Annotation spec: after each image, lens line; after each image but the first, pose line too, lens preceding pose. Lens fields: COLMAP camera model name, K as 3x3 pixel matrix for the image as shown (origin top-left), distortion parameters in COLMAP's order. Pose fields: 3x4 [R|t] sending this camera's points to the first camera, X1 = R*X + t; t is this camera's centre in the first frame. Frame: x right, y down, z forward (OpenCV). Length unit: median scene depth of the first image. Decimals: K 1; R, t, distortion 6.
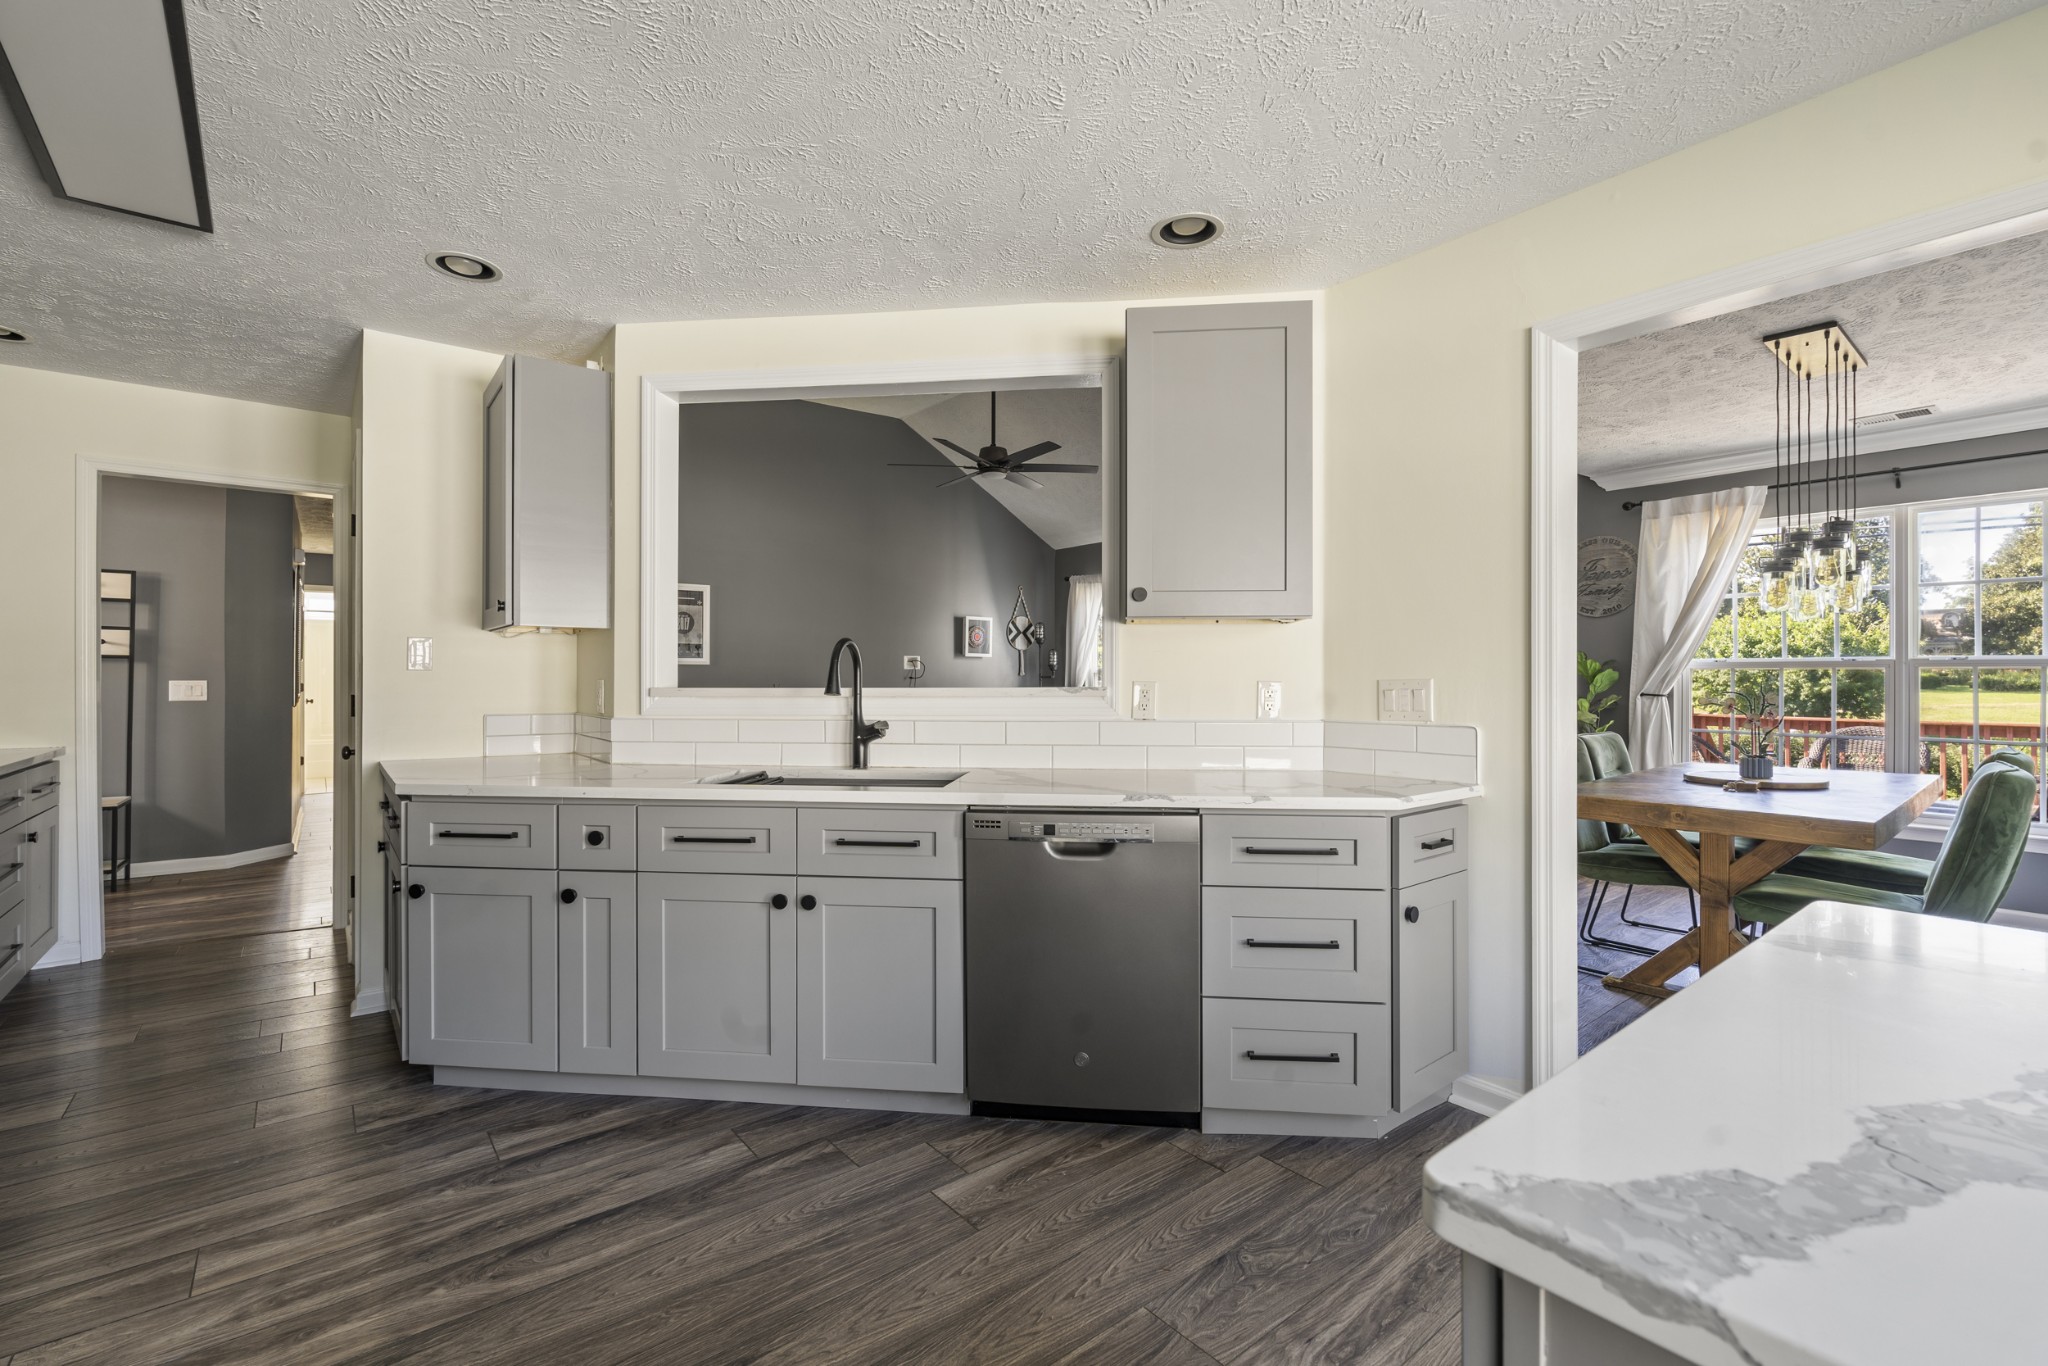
lens RADIAL K [[895.5, 0, 1029.9], [0, 895.5, 672.9], [0, 0, 1]] dist [-0.007365, 0.000563]
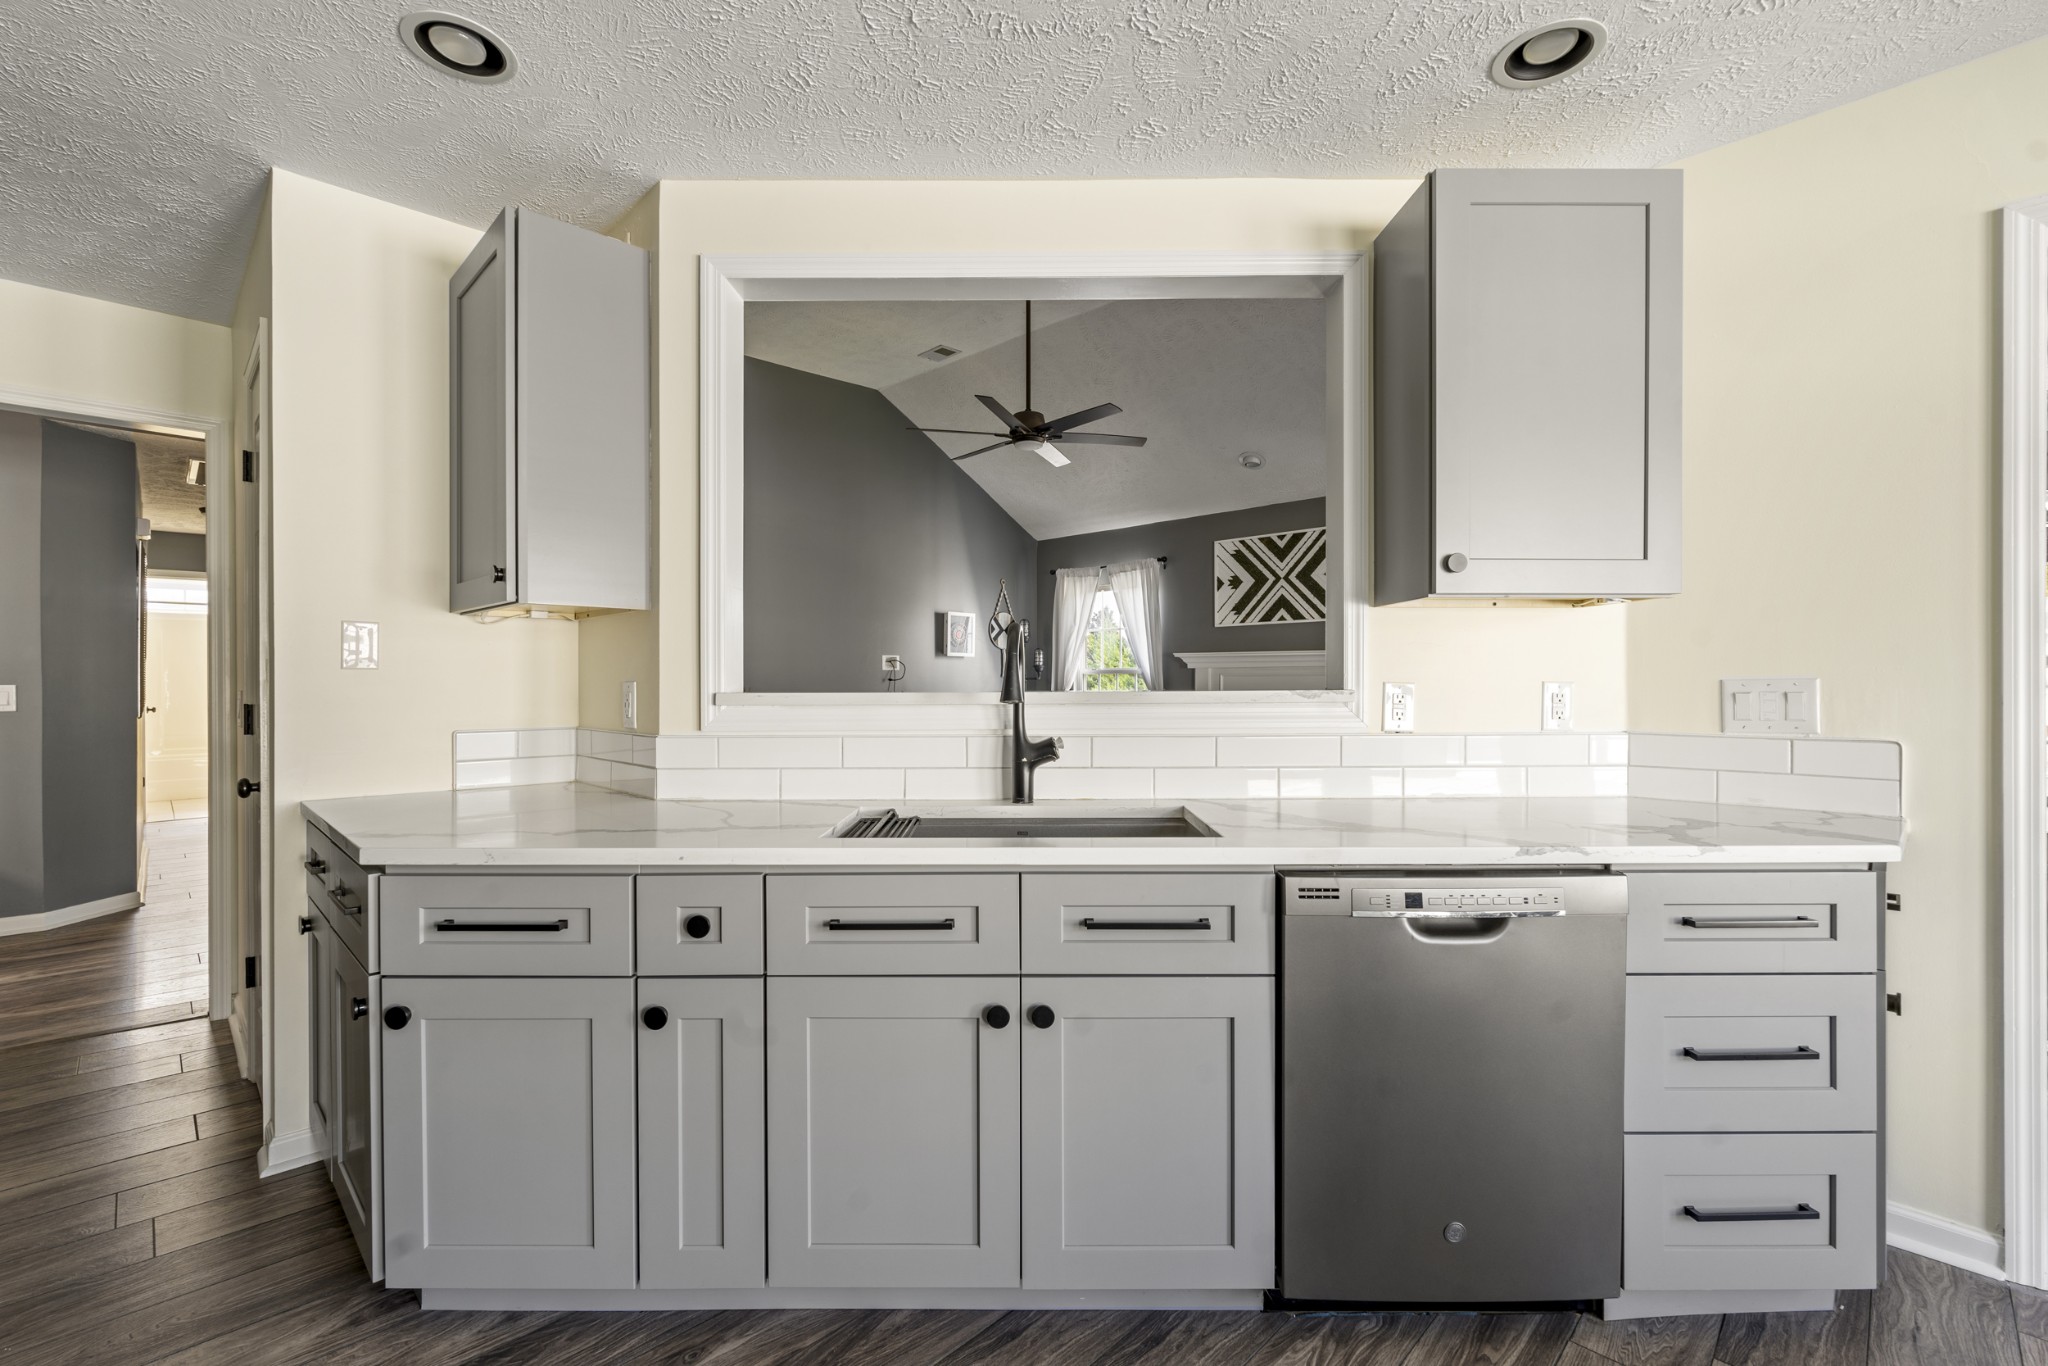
lens RADIAL K [[895.5, 0, 1032.8], [0, 895.5, 681.3], [0, 0, 1]] dist [-0.007365, 0.000563]
pose [[0.994016, -0.001761, 0.109223, -0.280306], [0.001022, 0.999976, 0.006821, 0.003234], [-0.109233, -0.006668, 0.993994, 0.295450]]
